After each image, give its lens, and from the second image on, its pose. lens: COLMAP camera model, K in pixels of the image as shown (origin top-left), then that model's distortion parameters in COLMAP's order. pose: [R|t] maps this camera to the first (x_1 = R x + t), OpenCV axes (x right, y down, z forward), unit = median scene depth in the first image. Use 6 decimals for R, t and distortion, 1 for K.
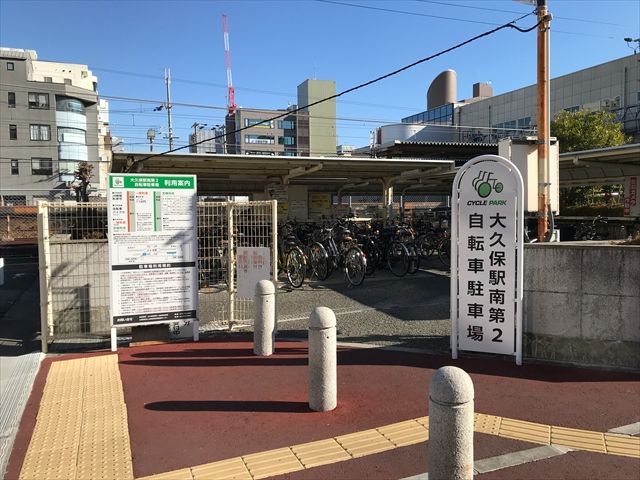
lens RADIAL K [[527.3, 0, 320.5], [0, 527.3, 238.9], [0, 0, 1]] dist [0.053866, -0.027997]
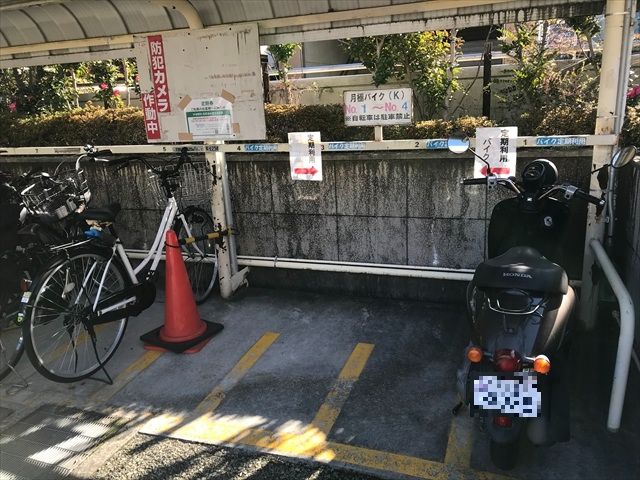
lens RADIAL K [[527.3, 0, 315.5], [0, 527.3, 239.0], [0, 0, 1]] dist [0.053866, -0.027997]
pose [[0.671300, -0.223481, 0.706691, 0.302196], [0.093009, 0.971323, 0.218816, -0.039924], [-0.735327, -0.081163, 0.672835, 0.541420]]
